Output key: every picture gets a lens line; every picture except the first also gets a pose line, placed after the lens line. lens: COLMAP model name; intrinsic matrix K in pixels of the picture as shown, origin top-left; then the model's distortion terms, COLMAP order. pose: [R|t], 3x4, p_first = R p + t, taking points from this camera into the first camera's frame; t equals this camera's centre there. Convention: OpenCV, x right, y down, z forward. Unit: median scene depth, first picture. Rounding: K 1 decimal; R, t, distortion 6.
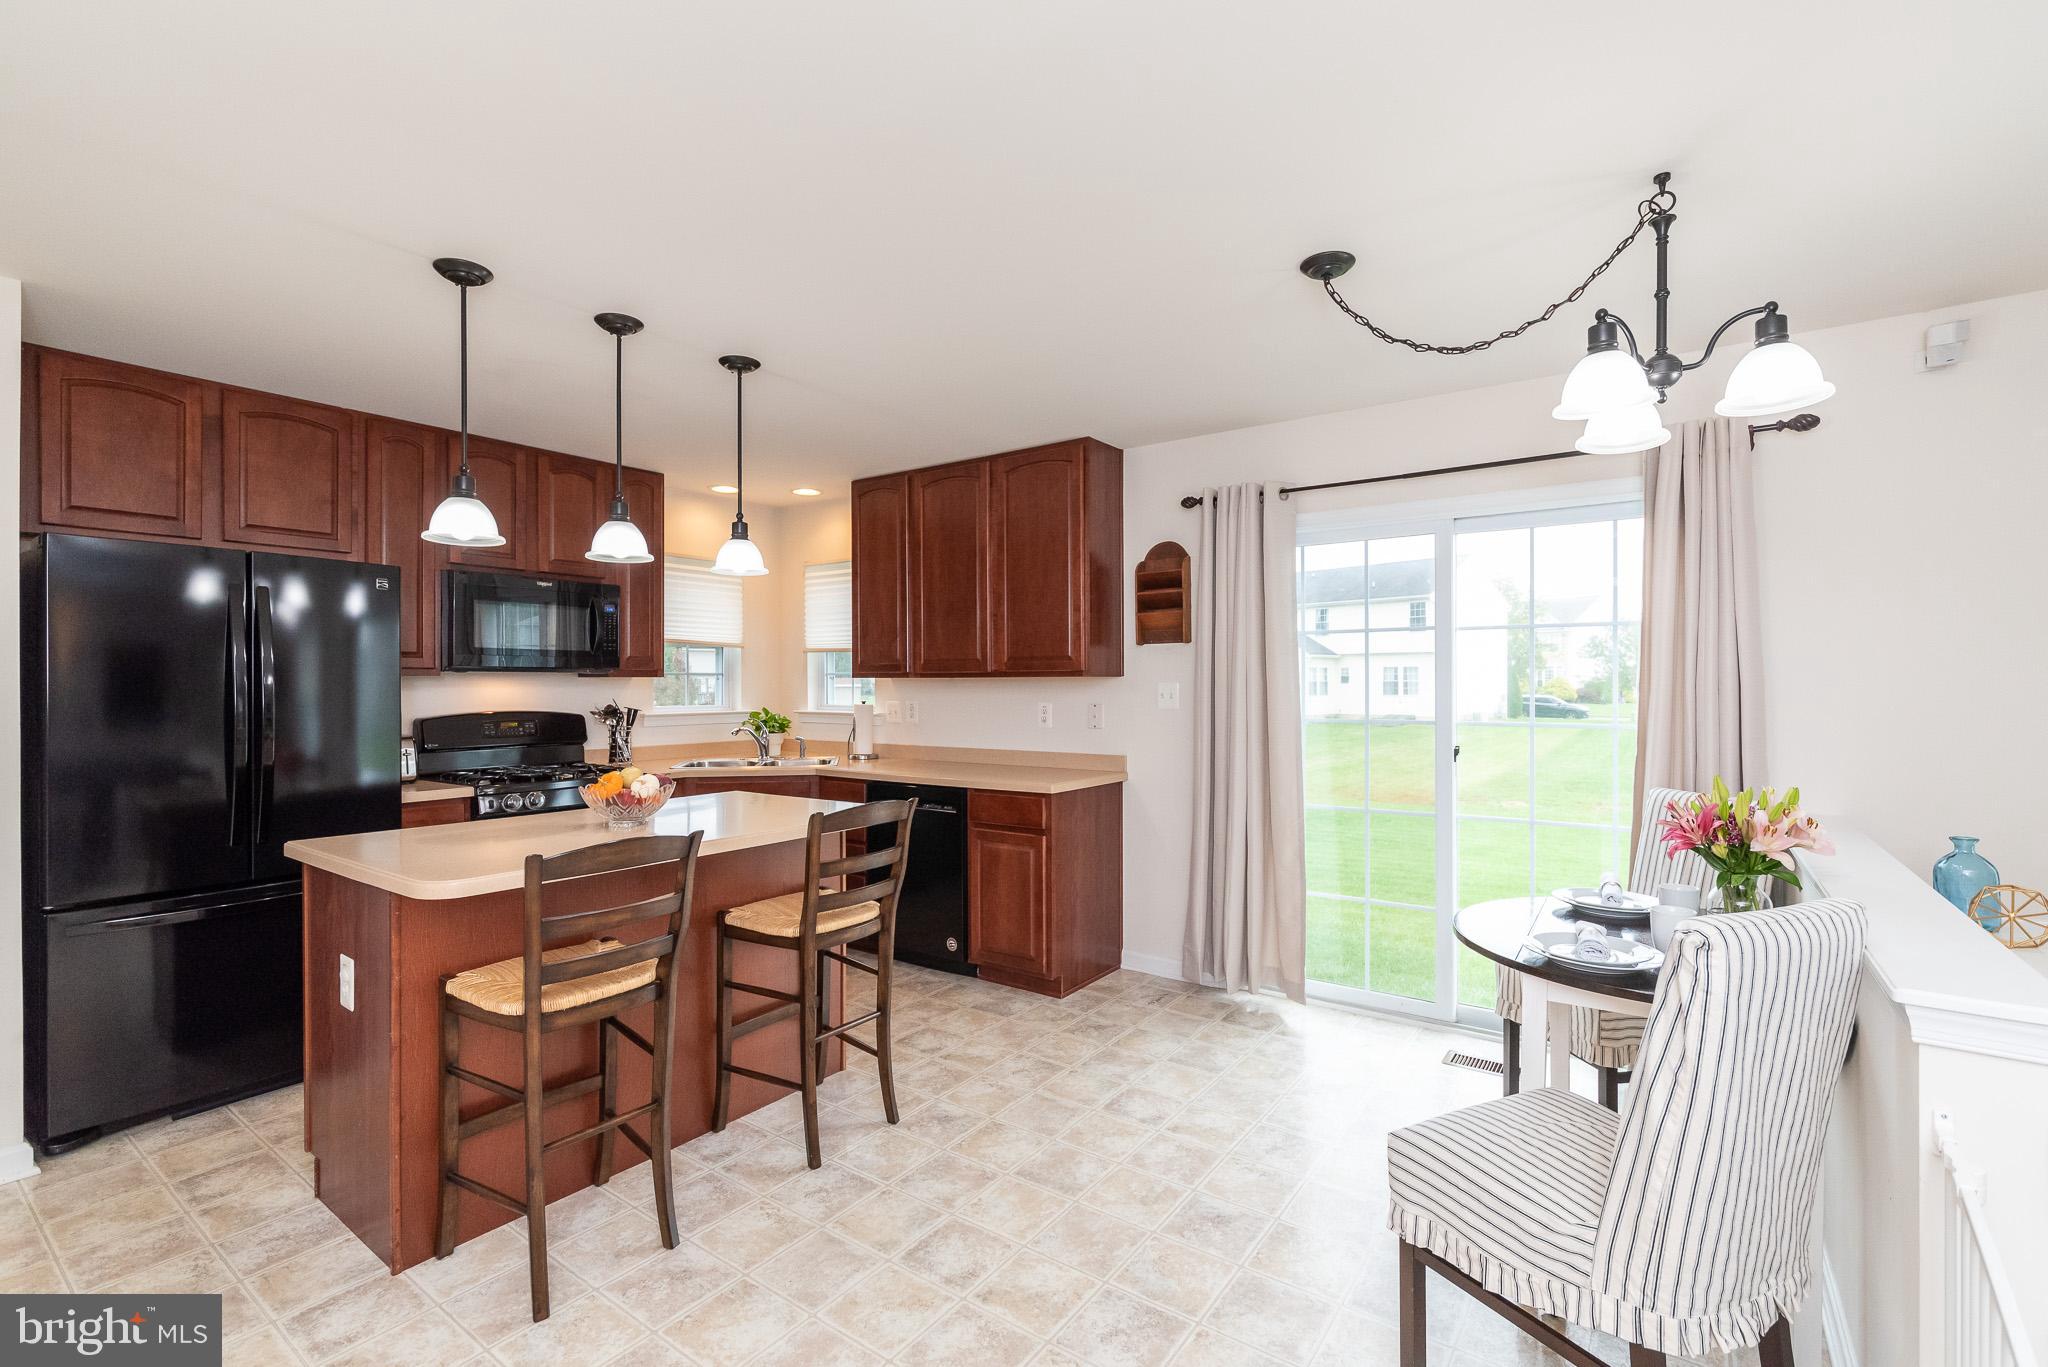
lens RADIAL K [[918.9, 0, 1022.5], [0, 918.9, 682.5], [0, 0, 1]] dist [-0.009520, 0.001216]
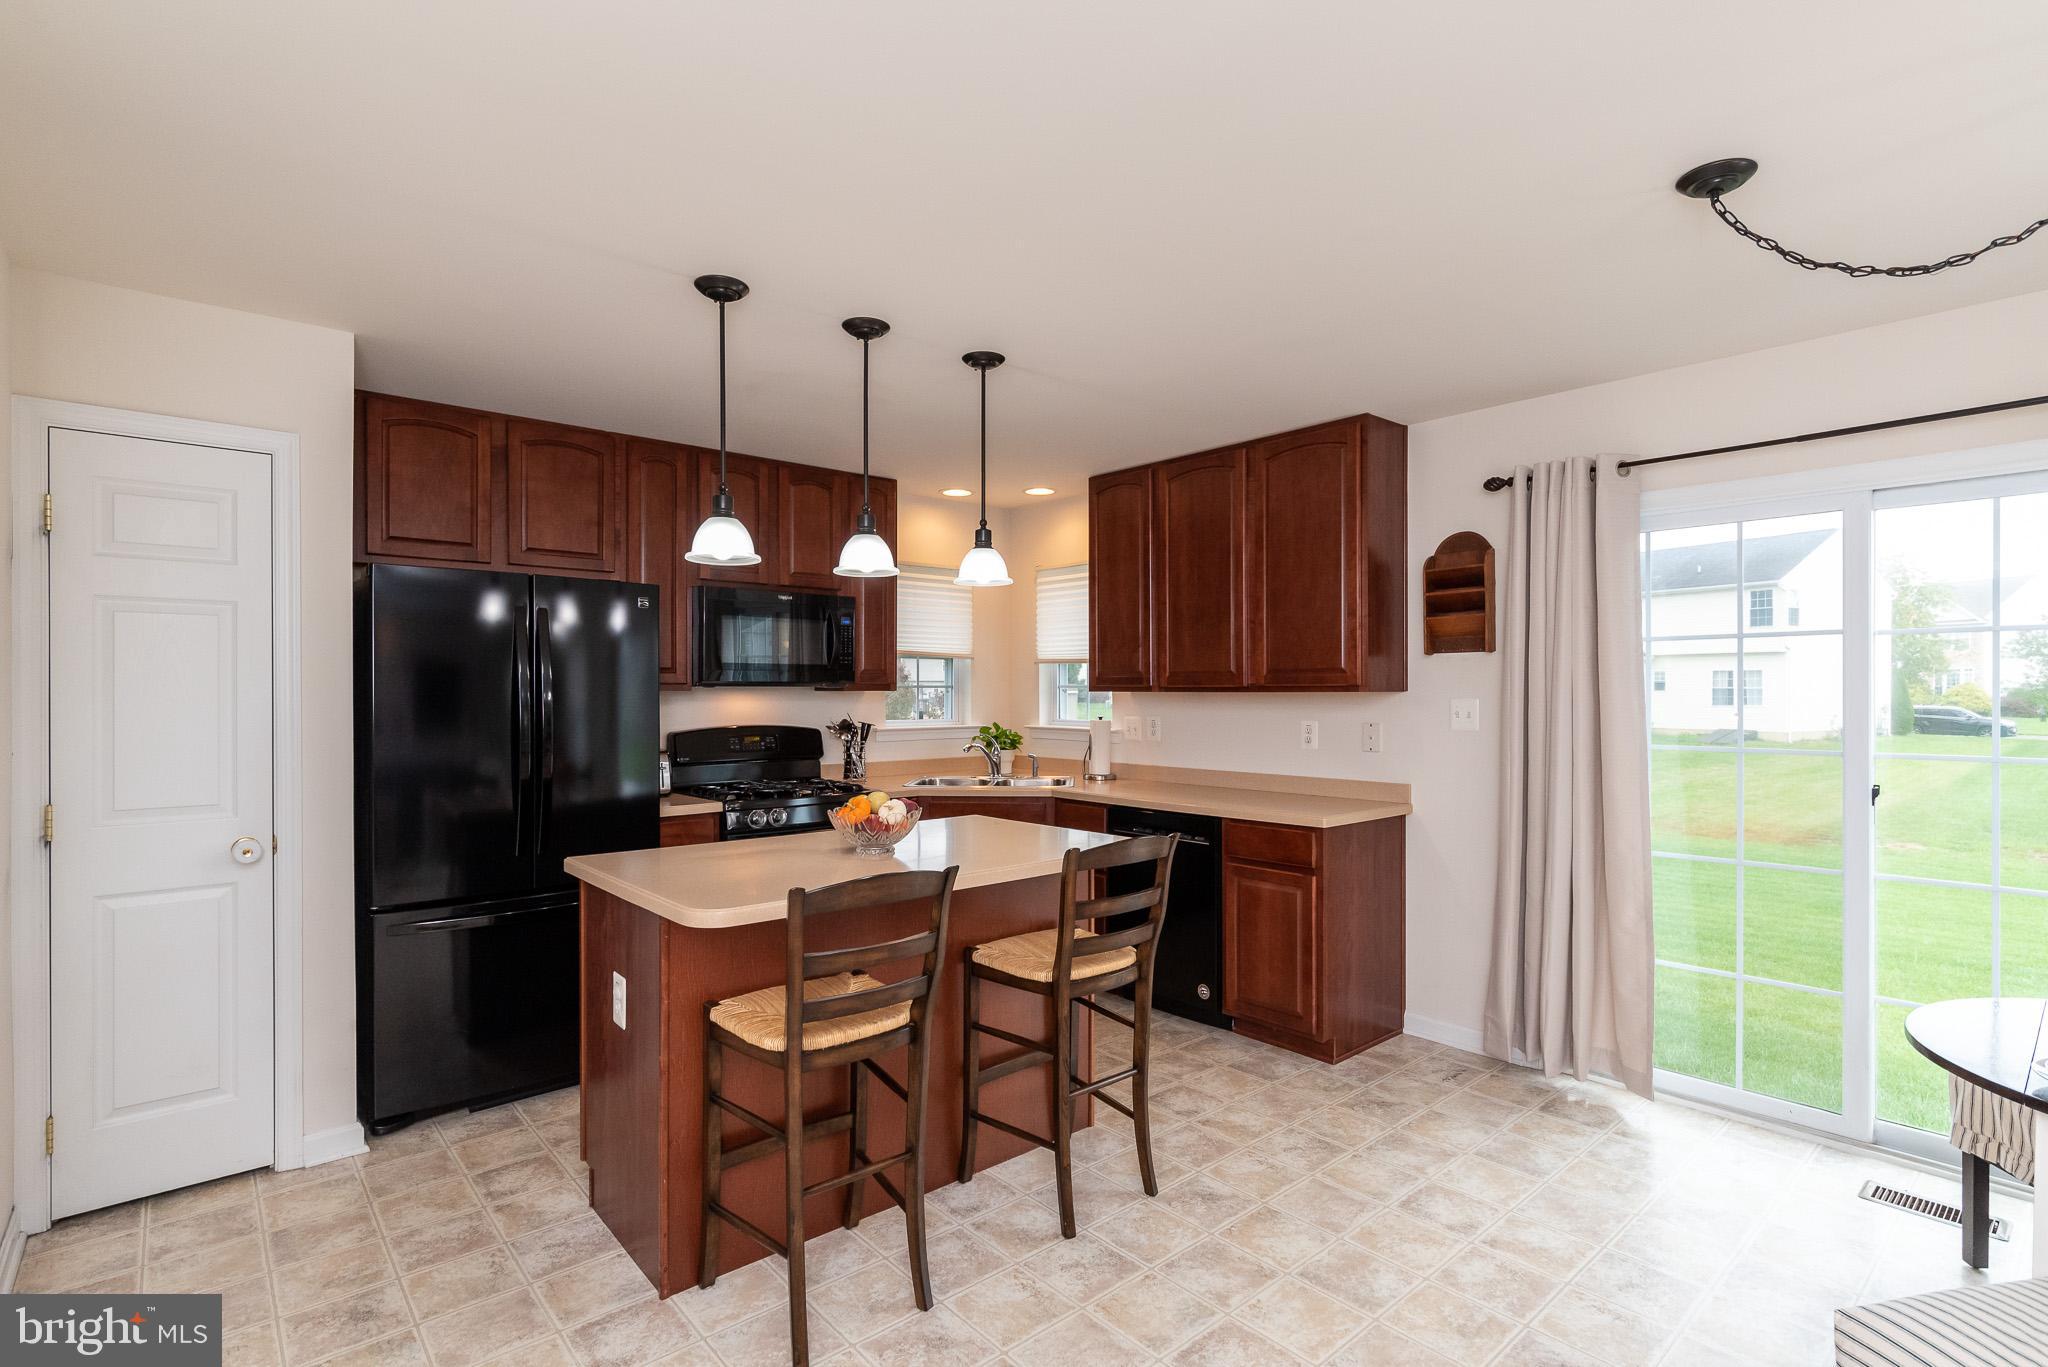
lens RADIAL K [[992.1, 0, 1013.1], [0, 992.1, 690.4], [0, 0, 1]] dist [-0.005821, 0.001568]
pose [[0.971814, 0.001532, -0.235743, -0.033771], [-0.001028, 0.999997, 0.002262, -0.010856], [0.235745, -0.001956, 0.971813, 0.021148]]
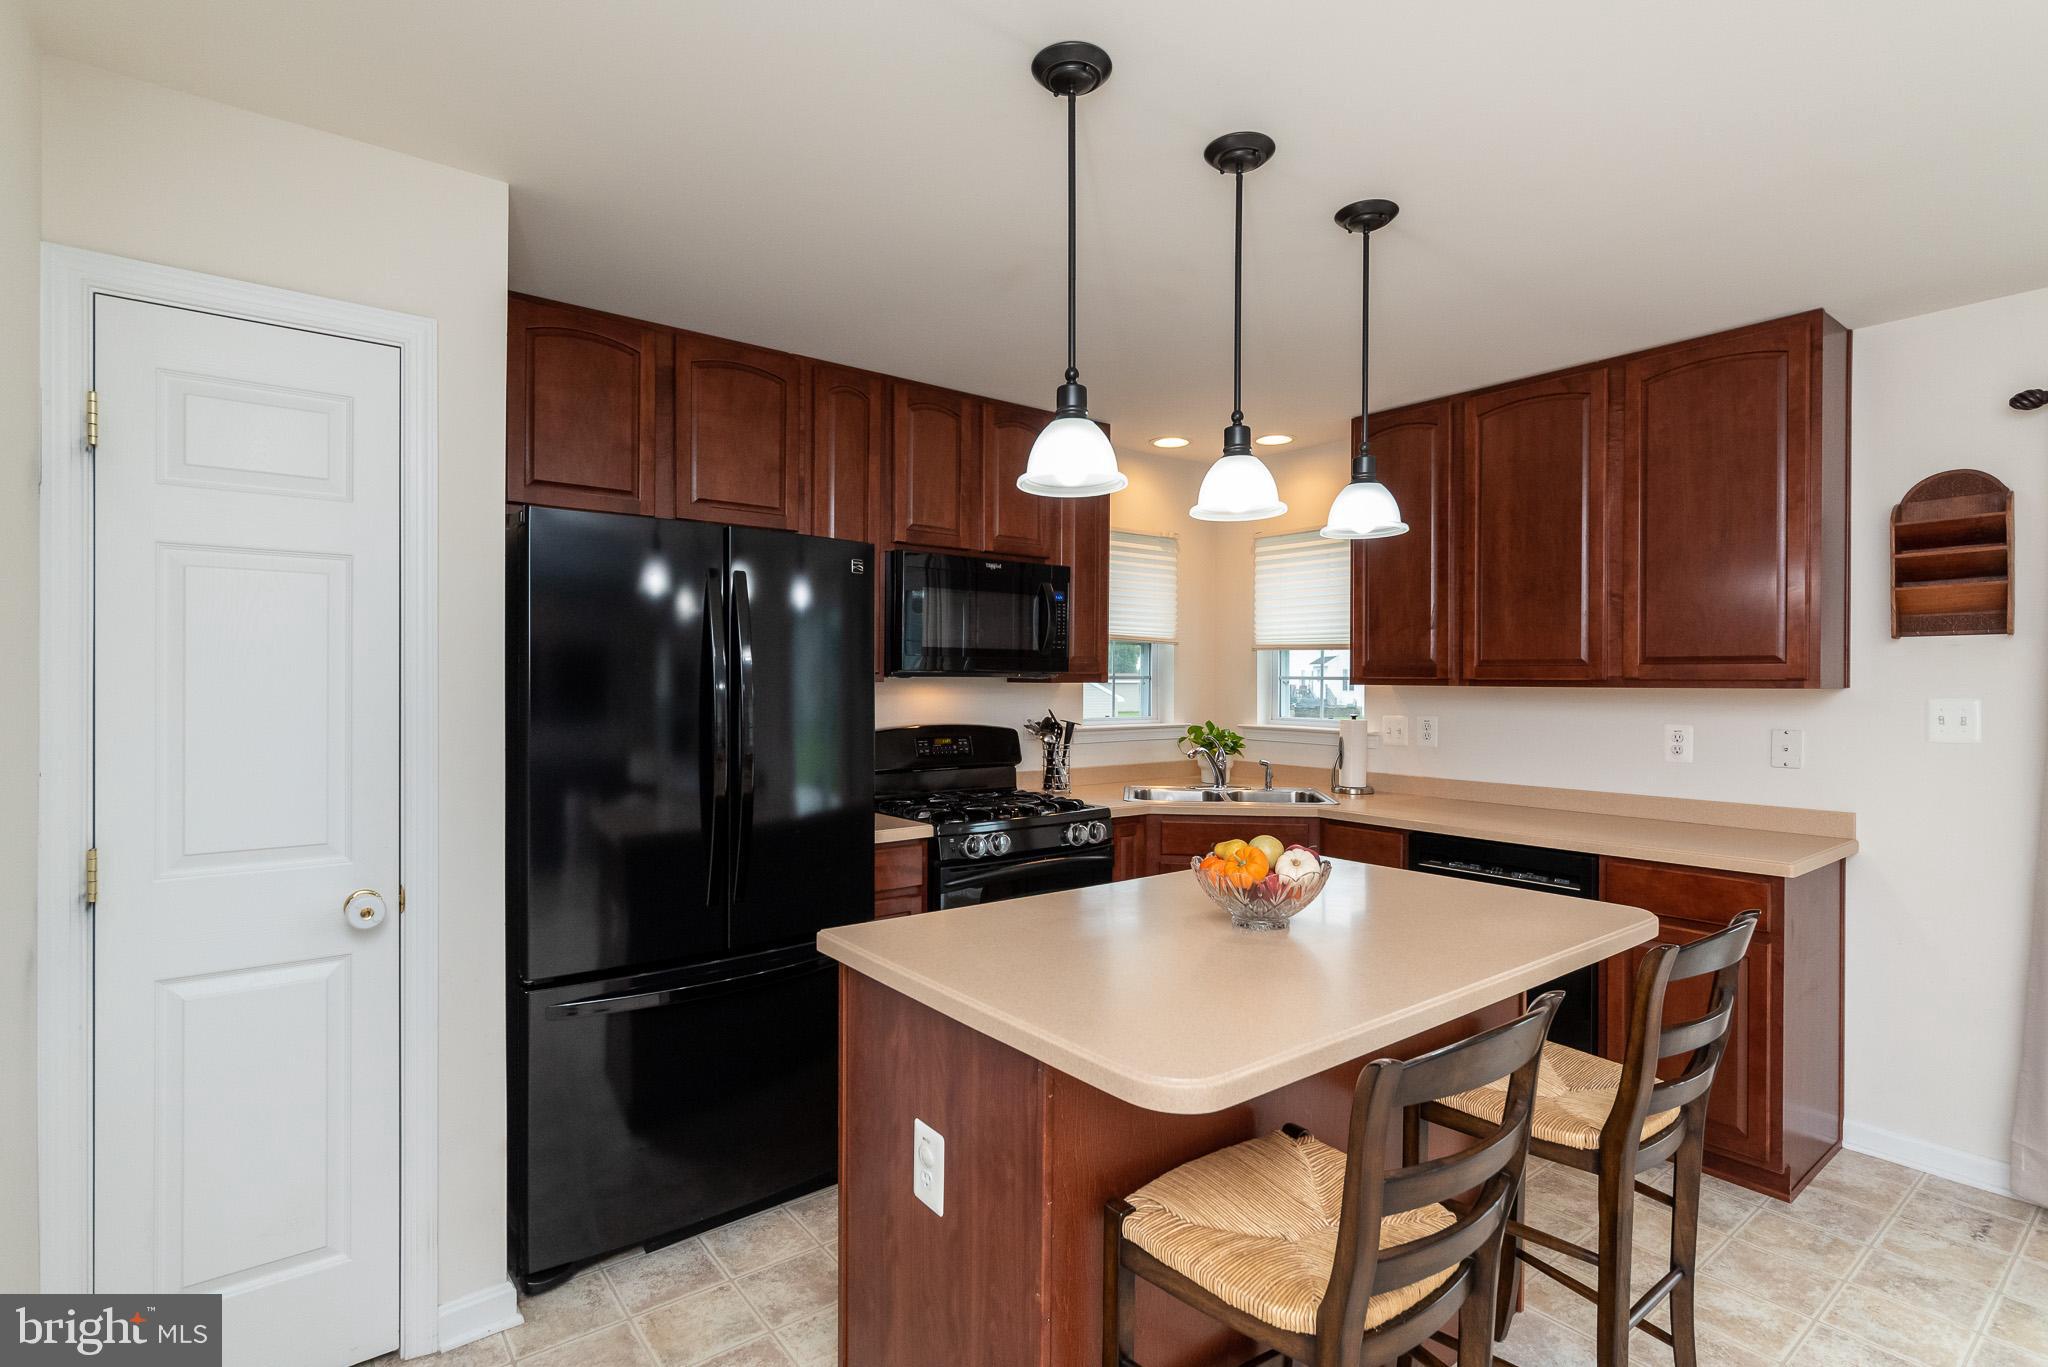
lens RADIAL K [[992.1, 0, 1003.3], [0, 992.1, 680.4], [0, 0, 1]] dist [-0.005821, 0.001568]
pose [[0.955557, 0.006208, -0.294742, -0.288014], [-0.005609, 0.999980, 0.002880, -0.012351], [0.294754, -0.001099, 0.955572, 0.203595]]
